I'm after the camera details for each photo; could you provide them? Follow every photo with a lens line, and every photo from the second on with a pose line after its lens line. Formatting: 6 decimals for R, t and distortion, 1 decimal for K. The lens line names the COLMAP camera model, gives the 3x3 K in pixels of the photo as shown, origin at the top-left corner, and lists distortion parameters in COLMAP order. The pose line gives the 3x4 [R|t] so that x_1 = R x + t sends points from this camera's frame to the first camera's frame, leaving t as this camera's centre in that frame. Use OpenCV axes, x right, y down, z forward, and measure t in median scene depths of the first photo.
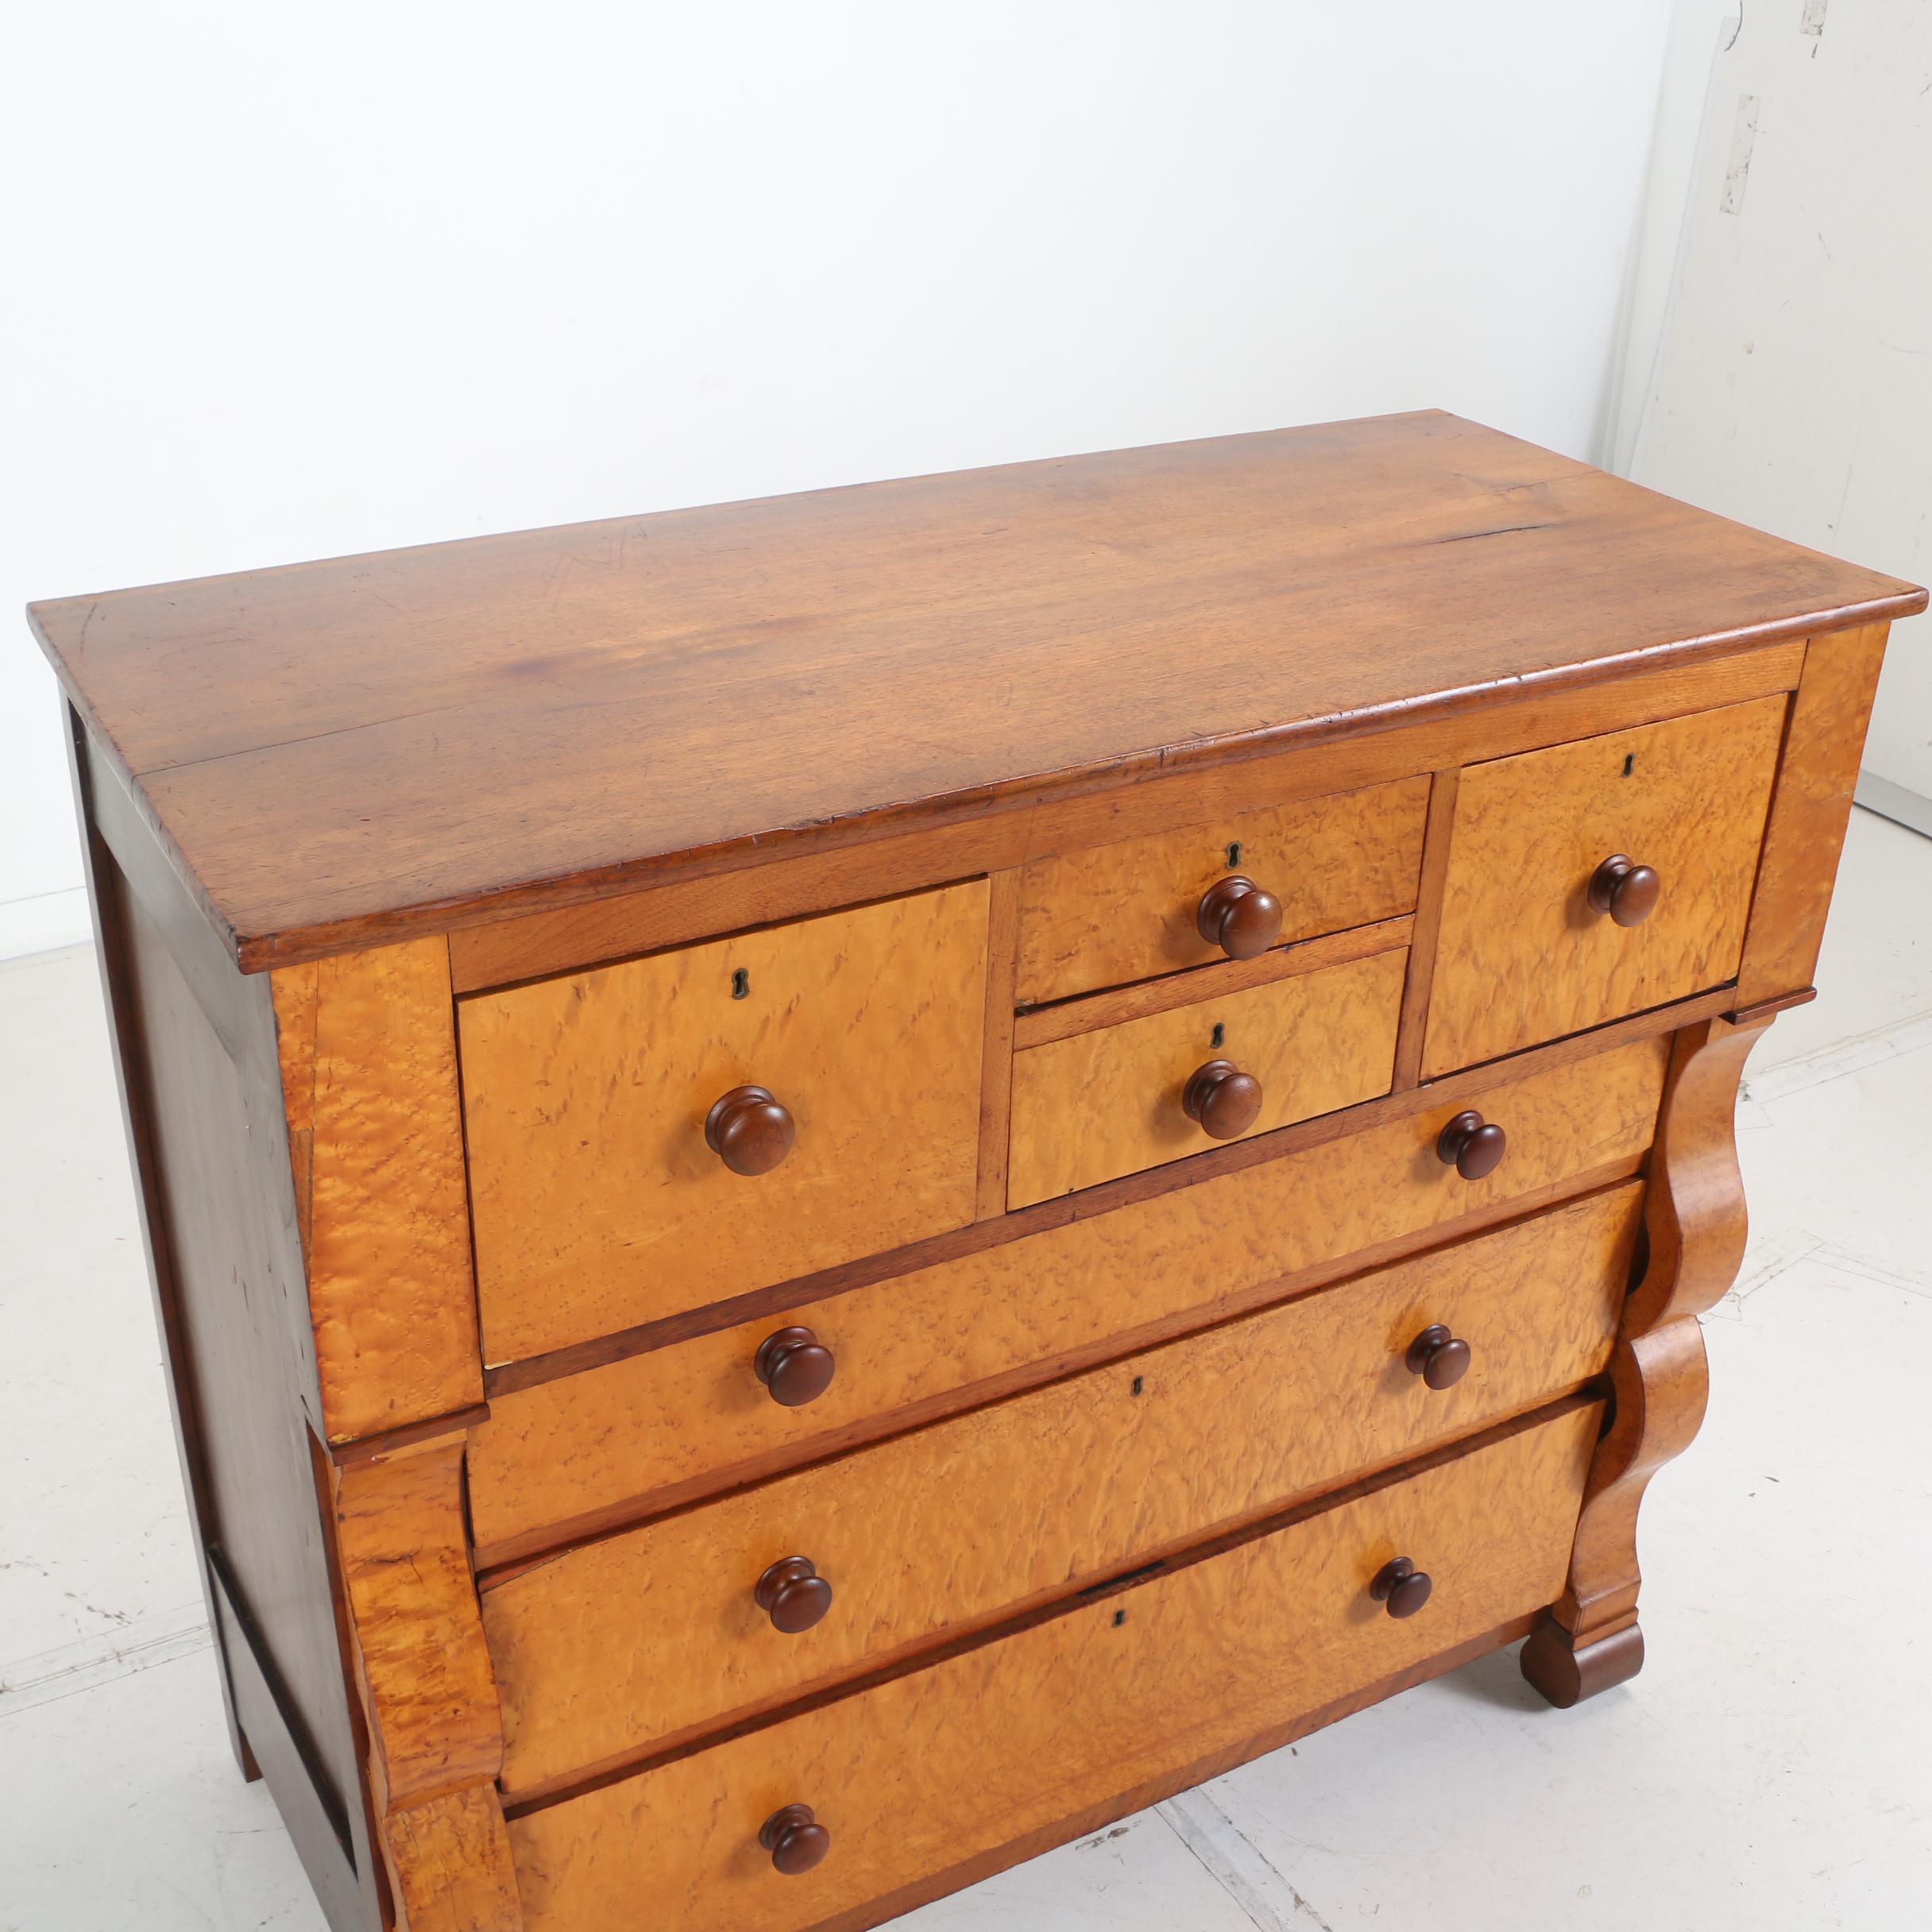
lens RADIAL K [[2358.4, 0, 918.8], [0, 2358.4, 1037.0], [0, 0, 1]] dist [-0.127737, 0.000000]
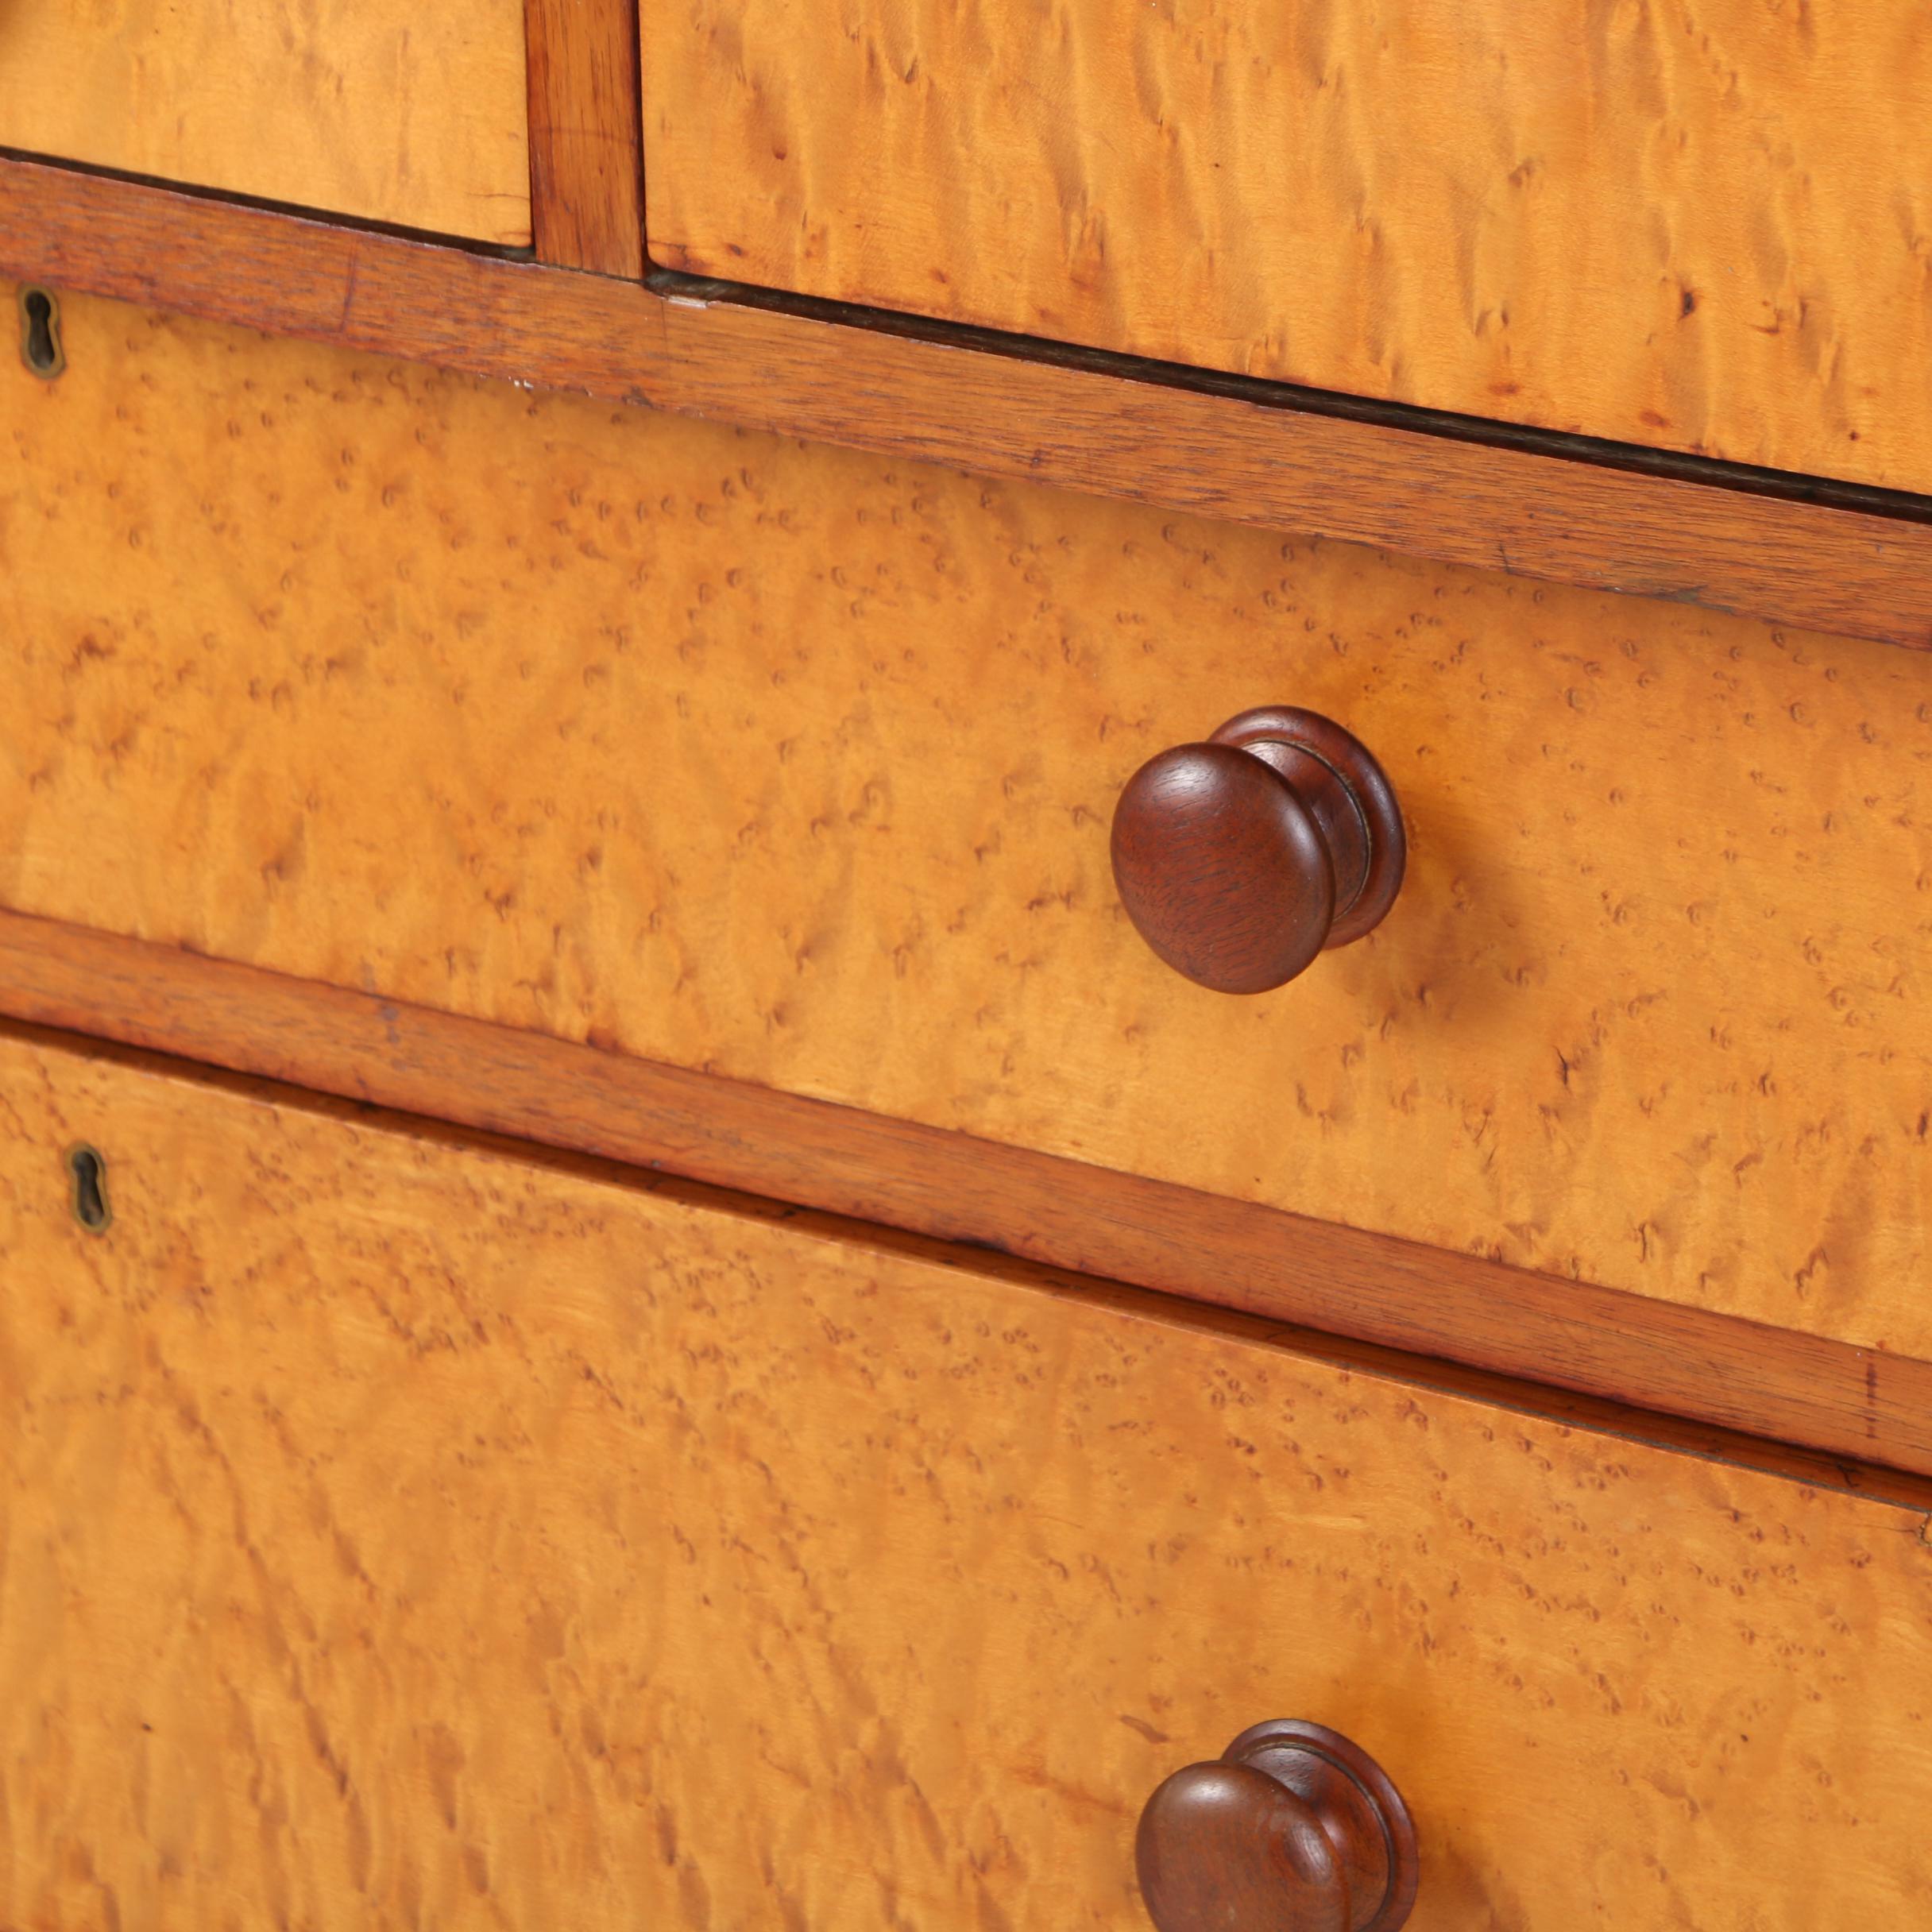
lens RADIAL K [[12386.7, 0, 864.1], [0, 12386.7, 1139.3], [0, 0, 1]] dist [1.097887, 0.000000]
pose [[0.430193, 0.311924, -0.847135, 1.509623], [-0.410140, 0.903499, 0.124400, -0.078301], [0.804189, 0.293928, 0.516611, 0.384187]]
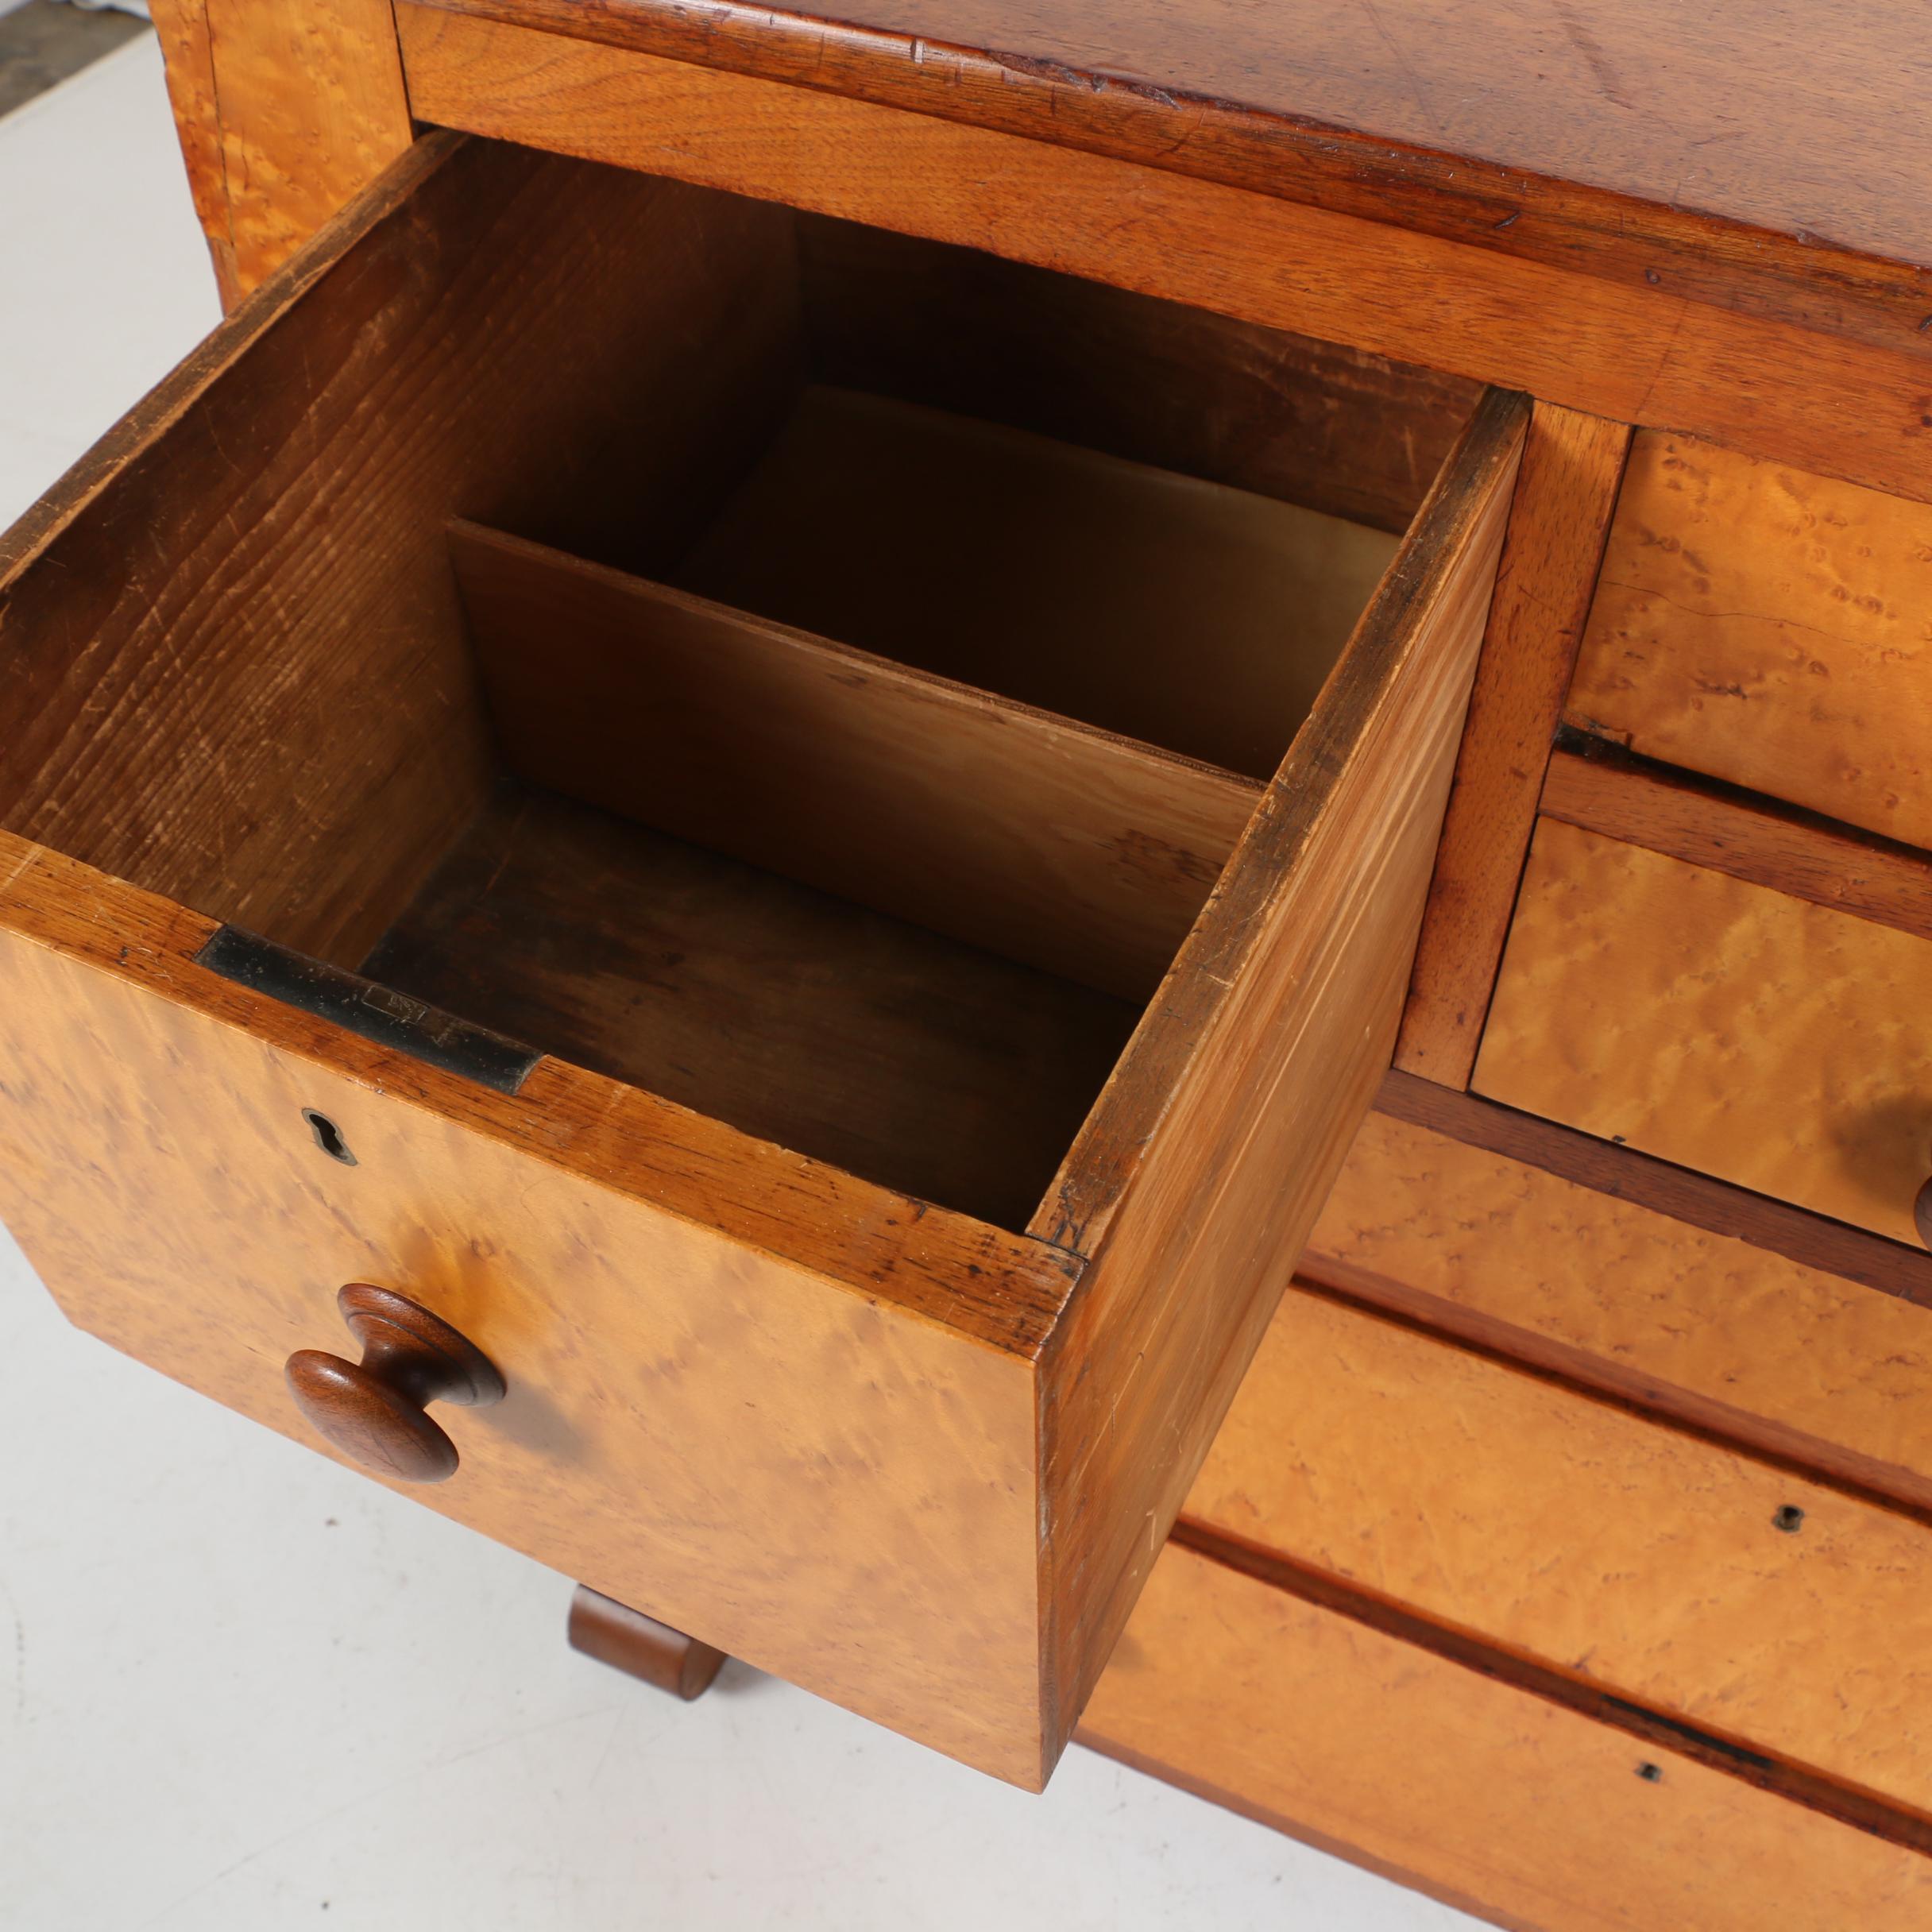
lens RADIAL K [[2358.4, 0, 933.3], [0, 2358.4, 968.5], [0, 0, 1]] dist [-0.127737, 0.000000]
pose [[0.561399, 0.590447, -0.579831, 0.237283], [-0.389680, 0.806737, 0.444214, -0.115739], [0.730055, -0.023433, 0.682986, 0.585804]]
